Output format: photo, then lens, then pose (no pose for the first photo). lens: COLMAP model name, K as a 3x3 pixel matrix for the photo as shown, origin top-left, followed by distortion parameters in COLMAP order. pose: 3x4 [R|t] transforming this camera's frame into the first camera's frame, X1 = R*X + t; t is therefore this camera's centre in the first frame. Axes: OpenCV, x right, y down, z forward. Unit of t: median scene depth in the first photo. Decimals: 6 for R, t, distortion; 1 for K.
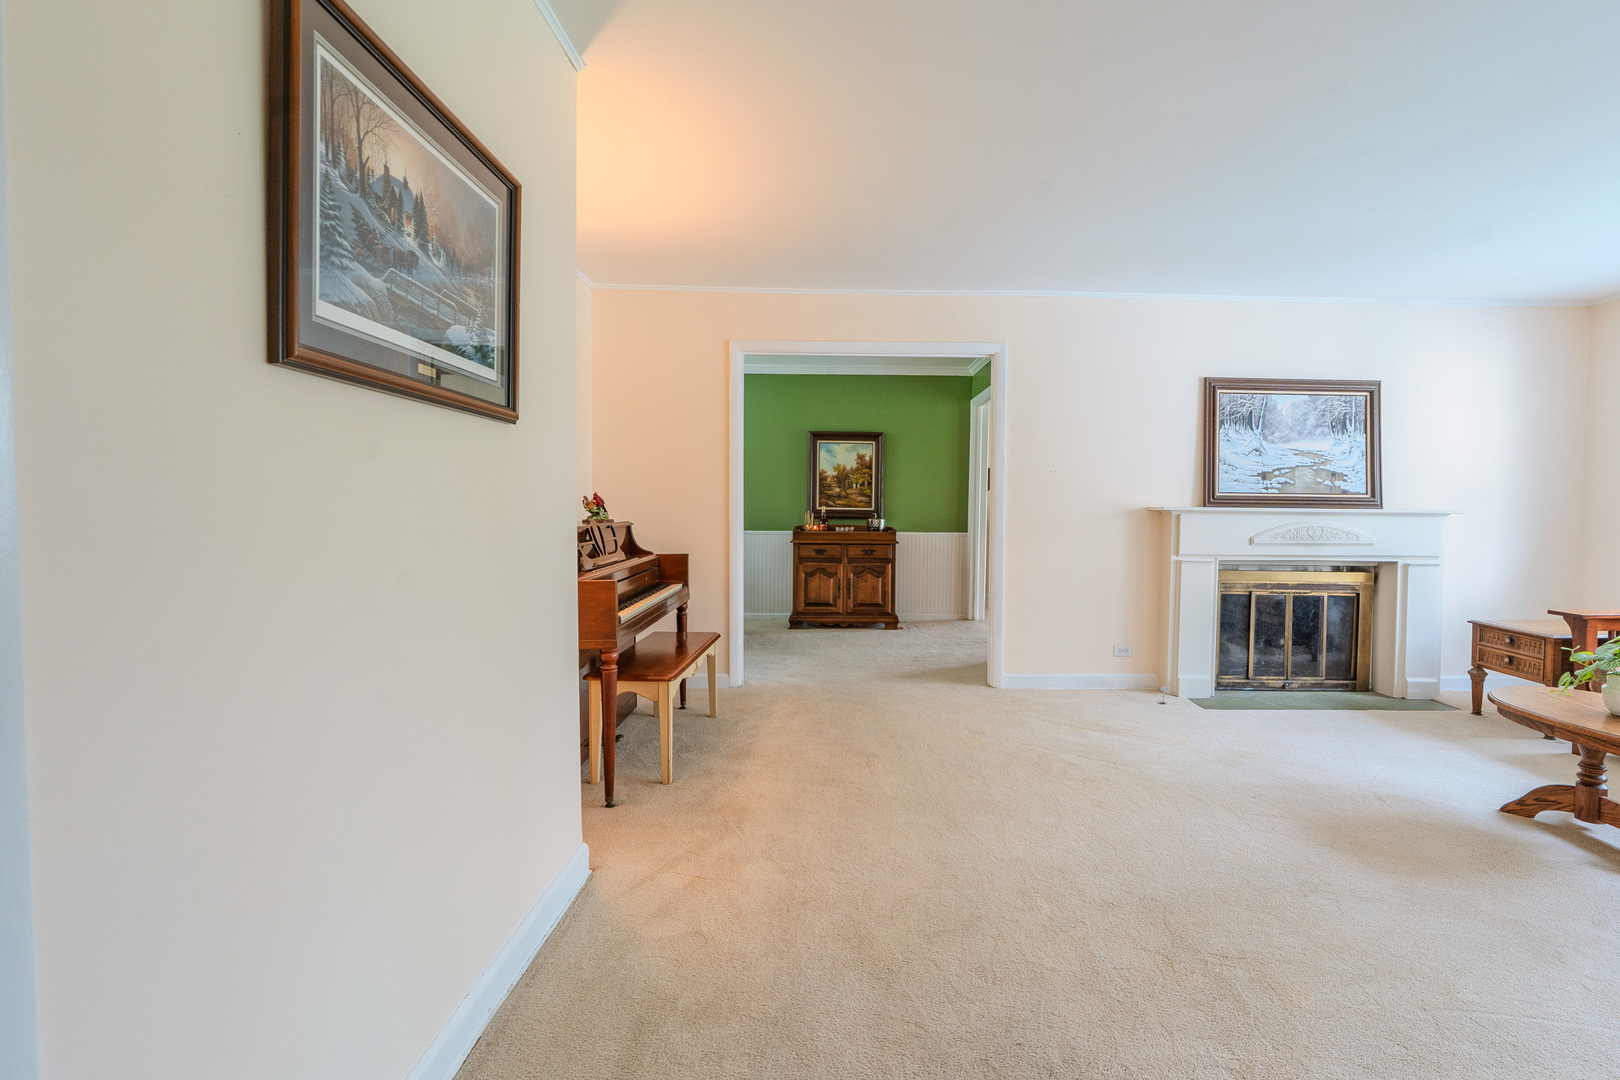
lens RADIAL K [[718.5, 0, 810.0], [0, 718.5, 540.0], [0, 0, 1]] dist [-0.002712, -0.000233]
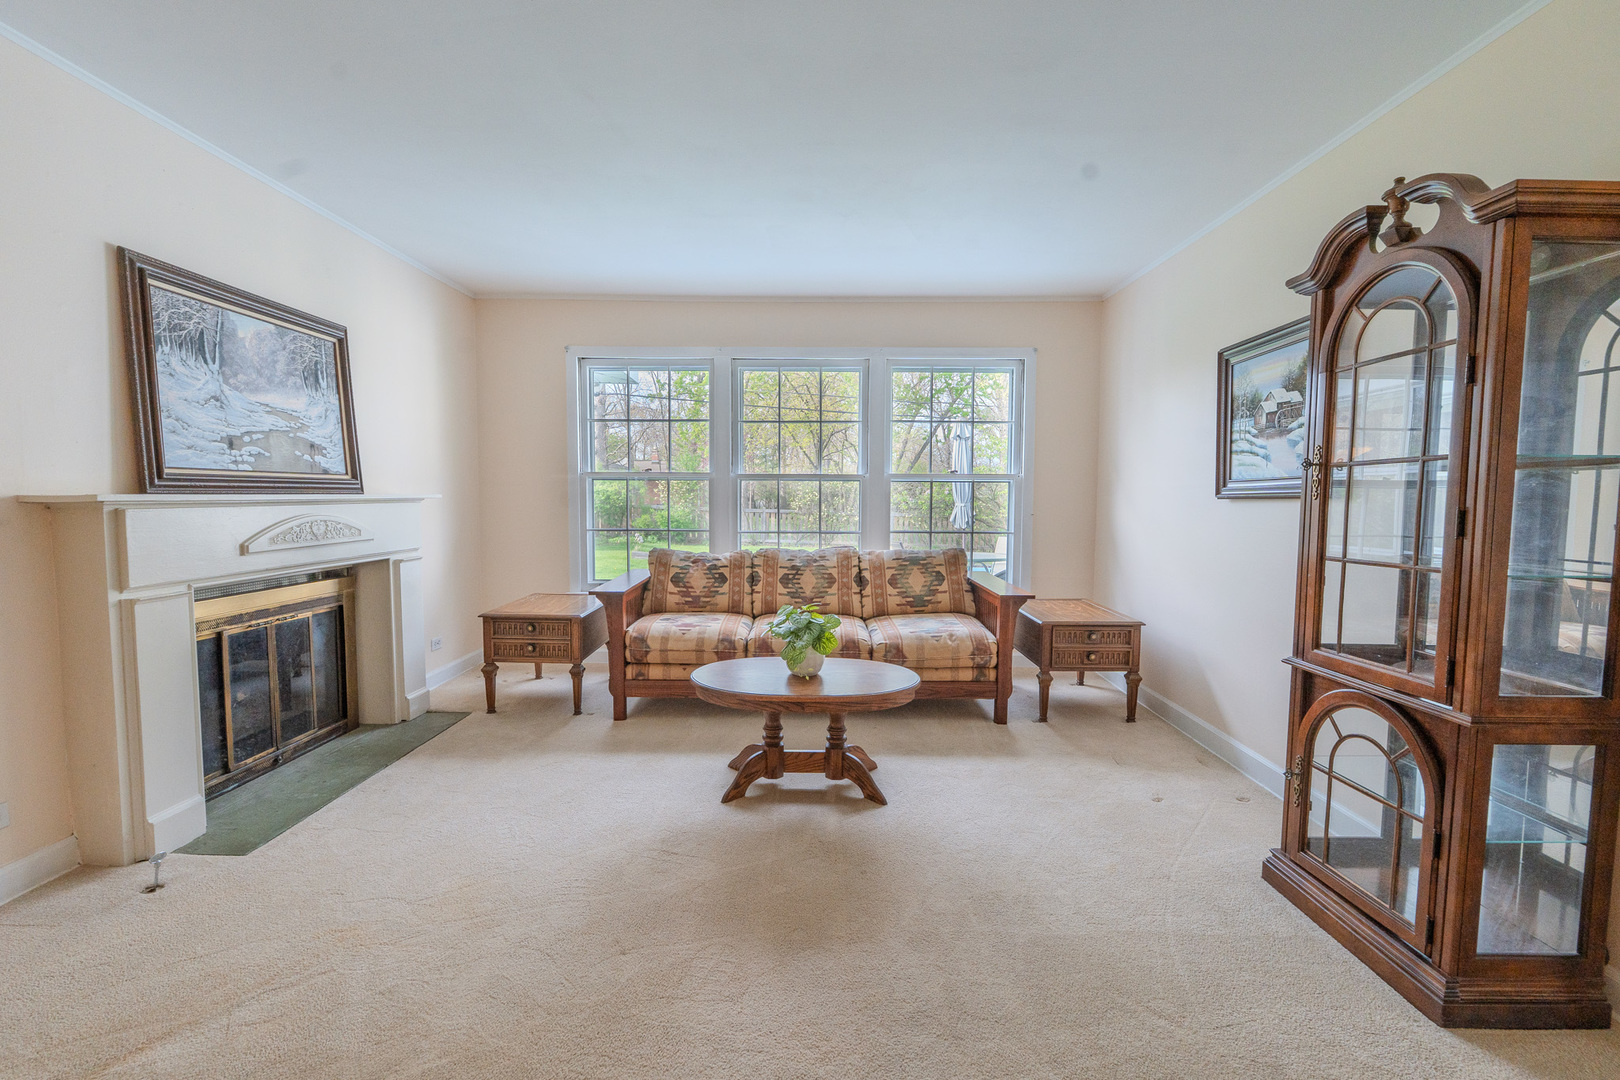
lens RADIAL K [[718.5, 0, 810.0], [0, 718.5, 540.0], [0, 0, 1]] dist [-0.002712, -0.000233]
pose [[-0.012043, -0.075638, 0.997063, 0.005550], [0.046695, 0.996005, 0.076121, -0.029454], [-0.998837, 0.047474, -0.008463, 0.514694]]
